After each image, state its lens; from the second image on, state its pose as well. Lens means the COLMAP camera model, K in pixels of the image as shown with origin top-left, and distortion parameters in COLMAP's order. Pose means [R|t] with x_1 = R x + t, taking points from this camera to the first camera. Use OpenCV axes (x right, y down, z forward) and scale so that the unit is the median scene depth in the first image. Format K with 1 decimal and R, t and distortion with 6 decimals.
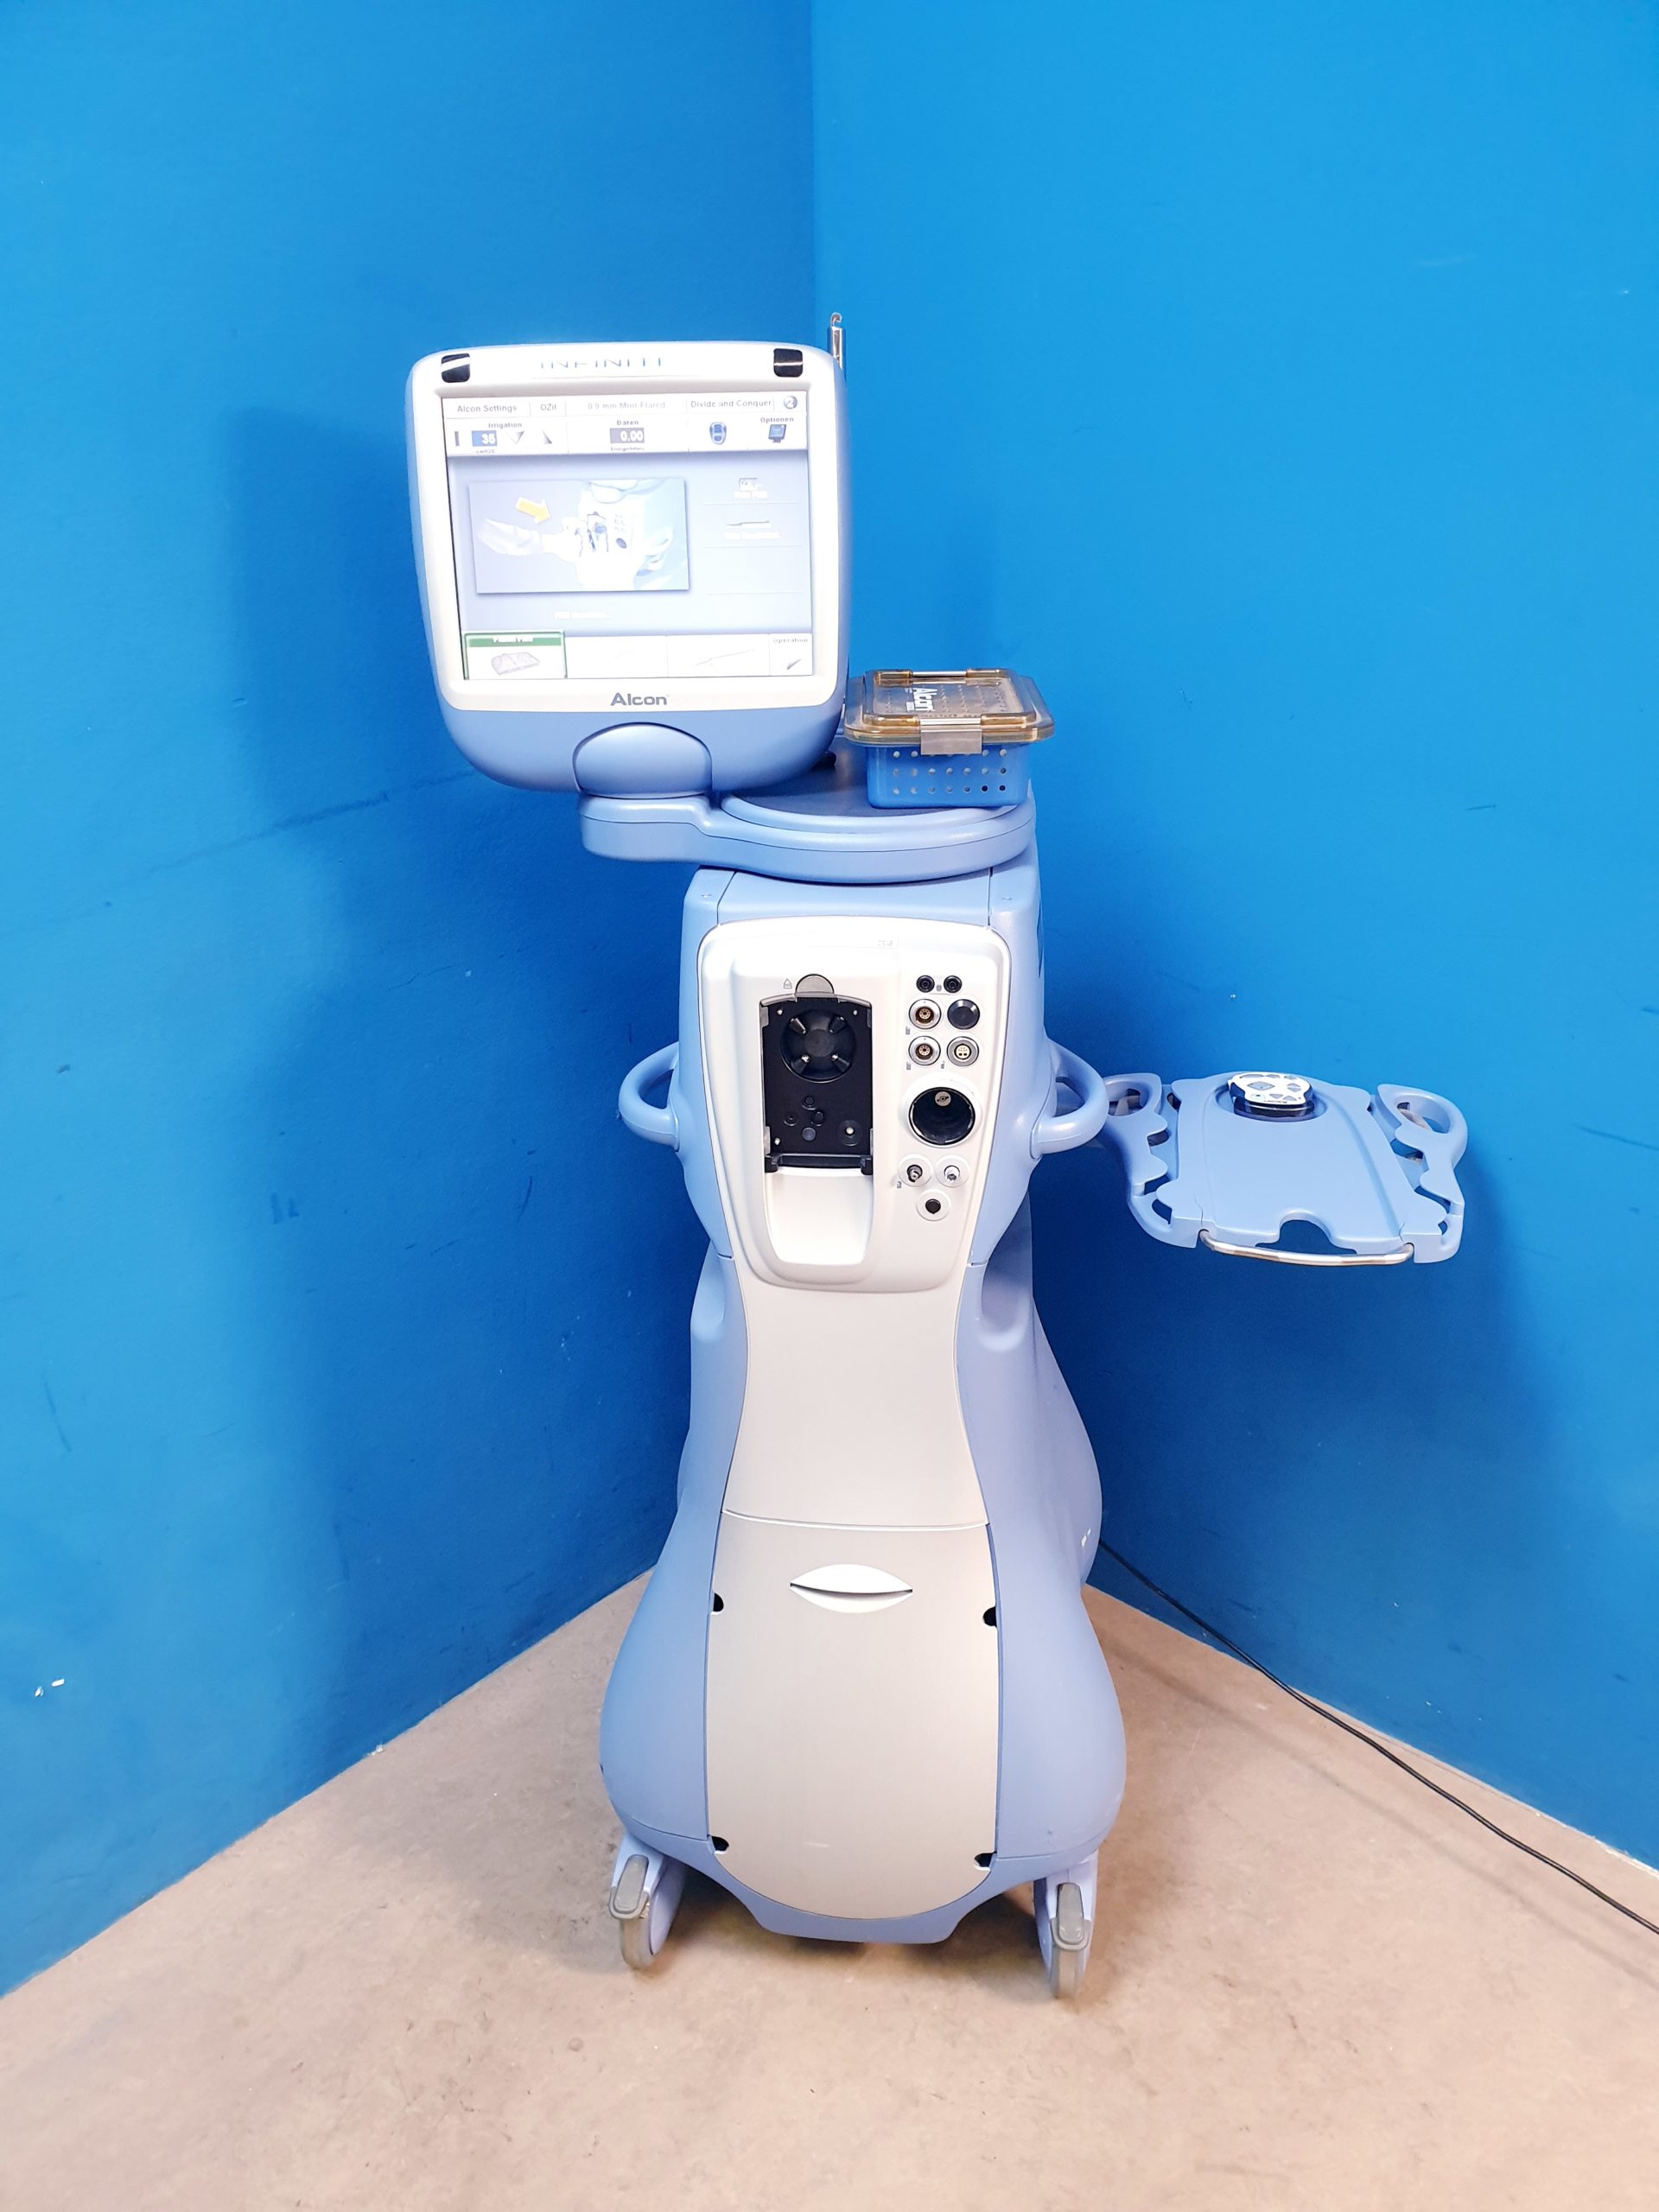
lens RADIAL K [[1754.5, 0, 840.5], [0, 1754.5, 1123.4], [0, 0, 1]] dist [-0.007316, 0.029159]
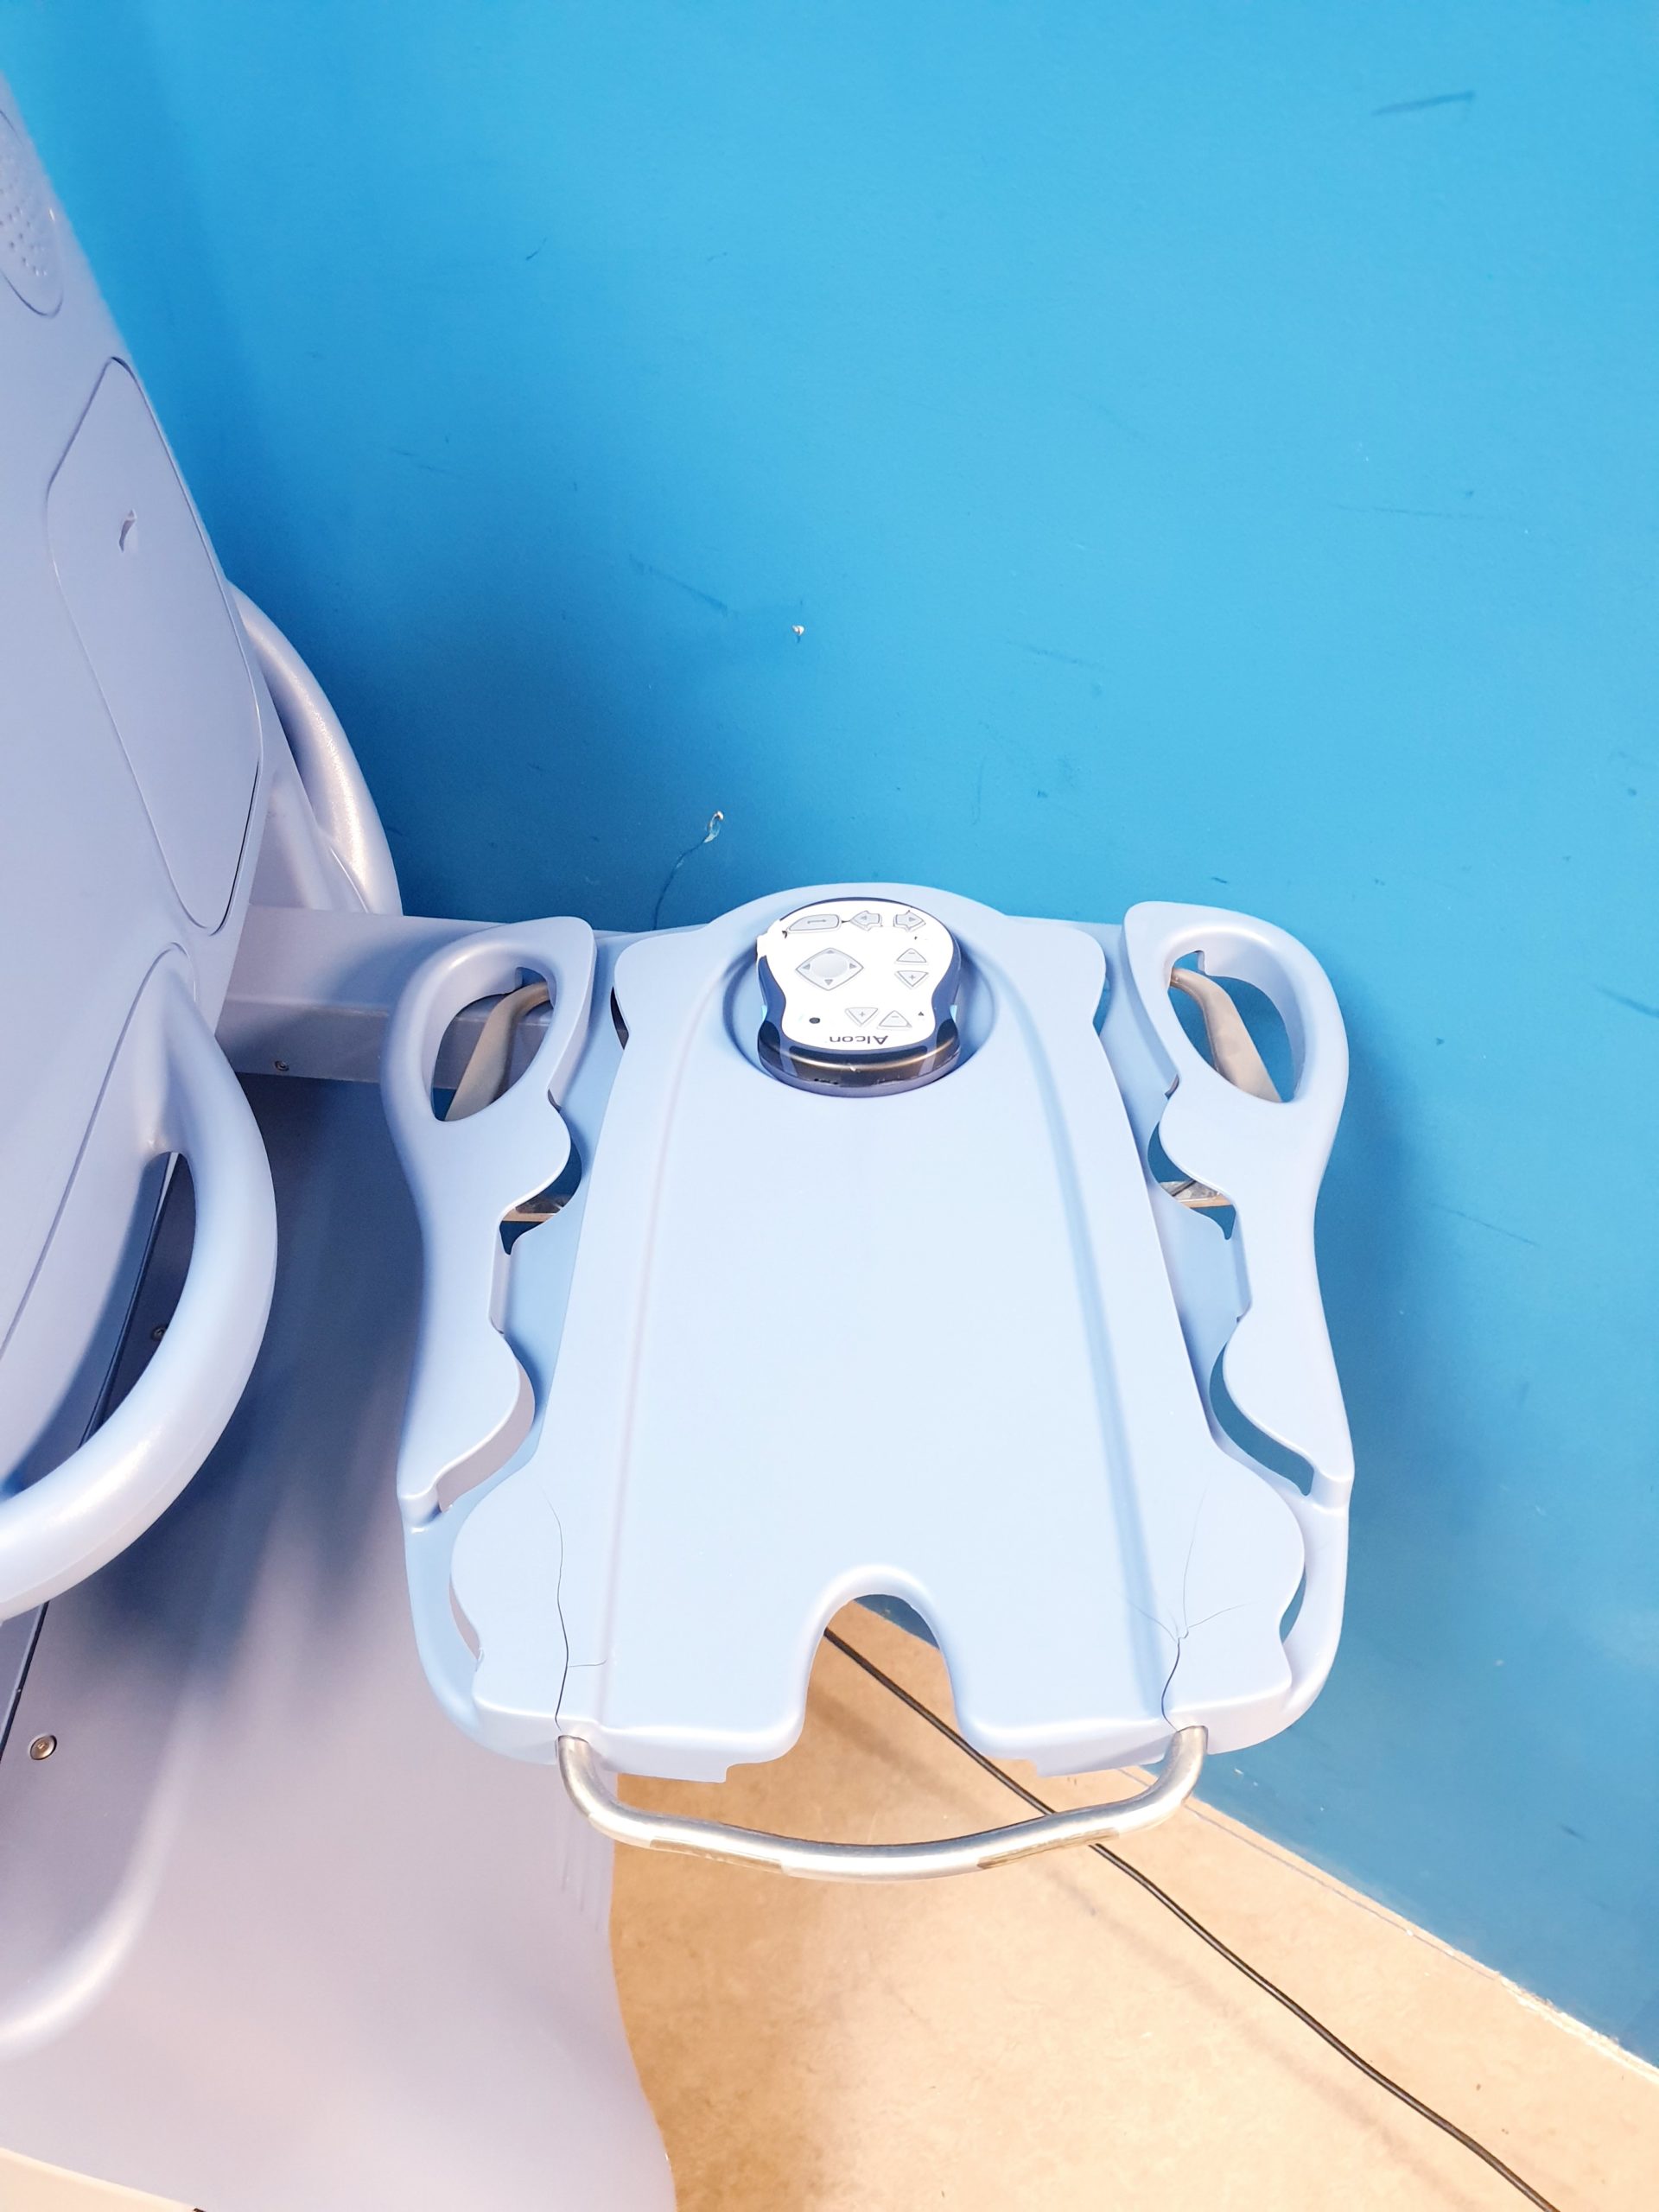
lens RADIAL K [[1754.5, 0, 826.4], [0, 1754.5, 1112.0], [0, 0, 1]] dist [-0.007316, 0.029159]
pose [[0.990930, -0.114821, 0.069815, 0.222973], [0.080663, 0.923768, 0.374362, -0.145211], [-0.107478, -0.365335, 0.924651, 0.675185]]
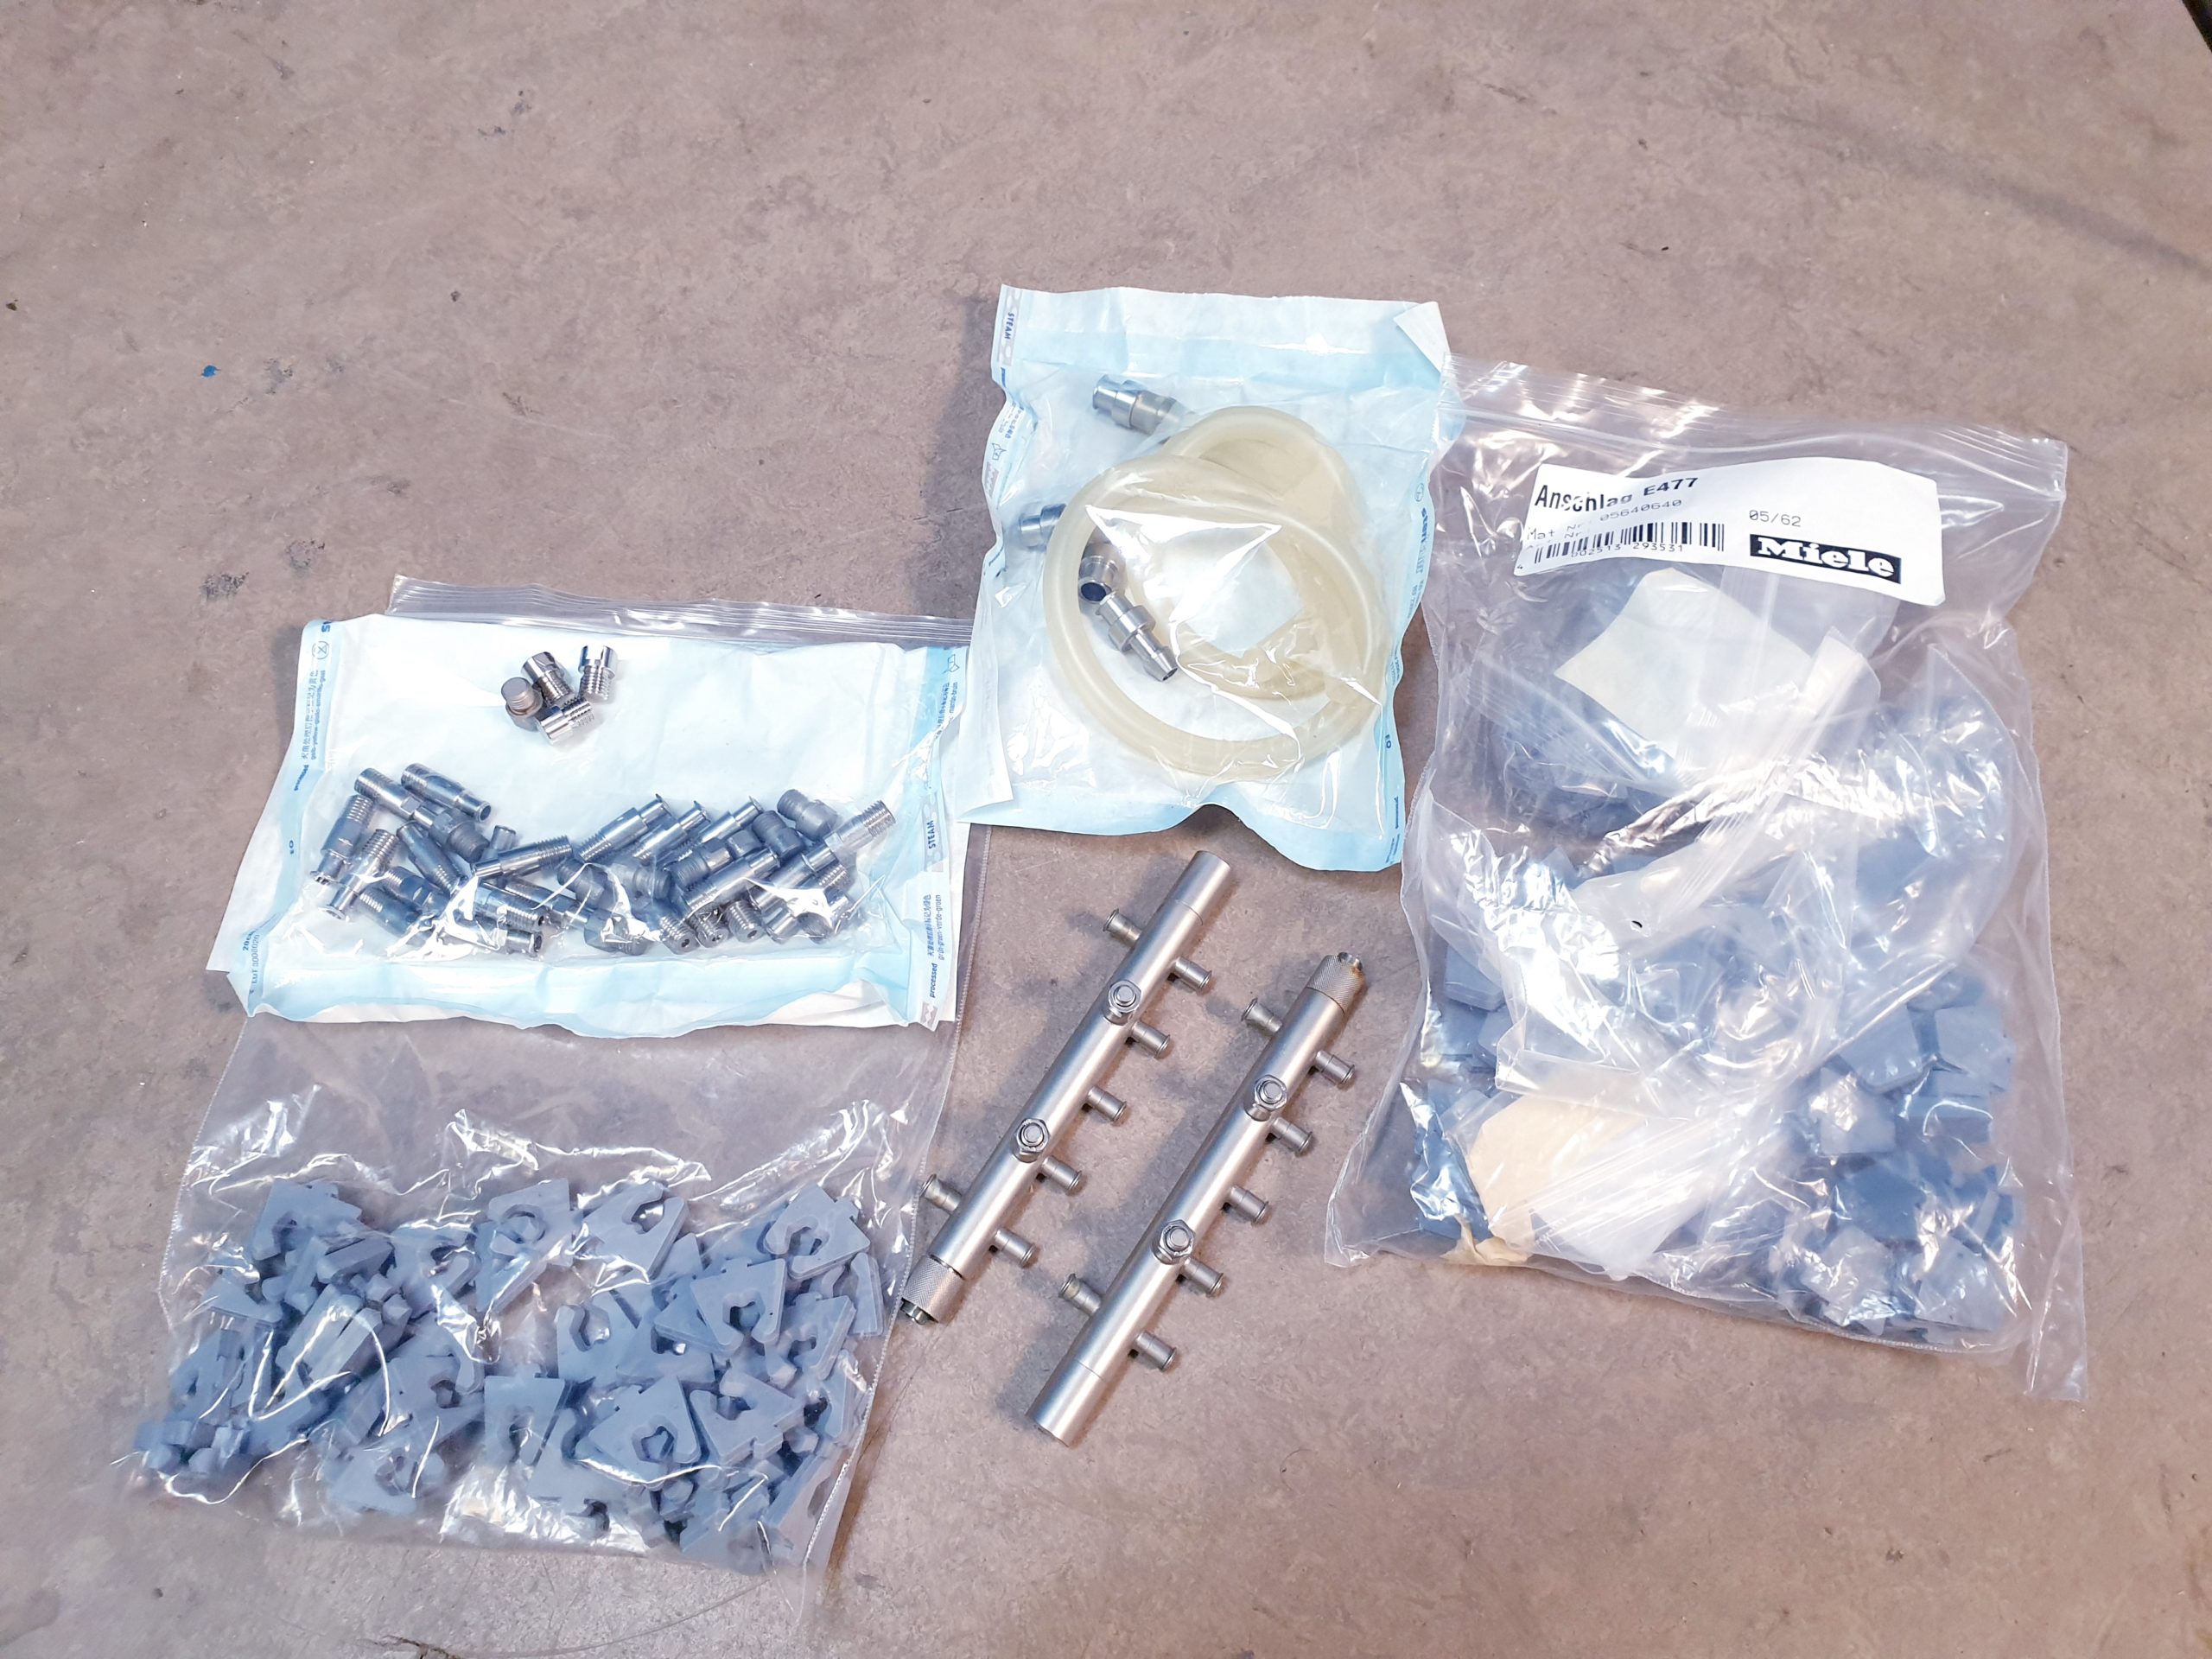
lens RADIAL K [[1754.5, 0, 1098.0], [0, 1754.5, 835.4], [0, 0, 1]] dist [-0.007316, 0.029159]
pose [[0.989935, 0.121272, -0.072948, 0.018560], [-0.046978, 0.767819, 0.638942, 0.458511], [0.133496, -0.629084, 0.765789, 0.648472]]
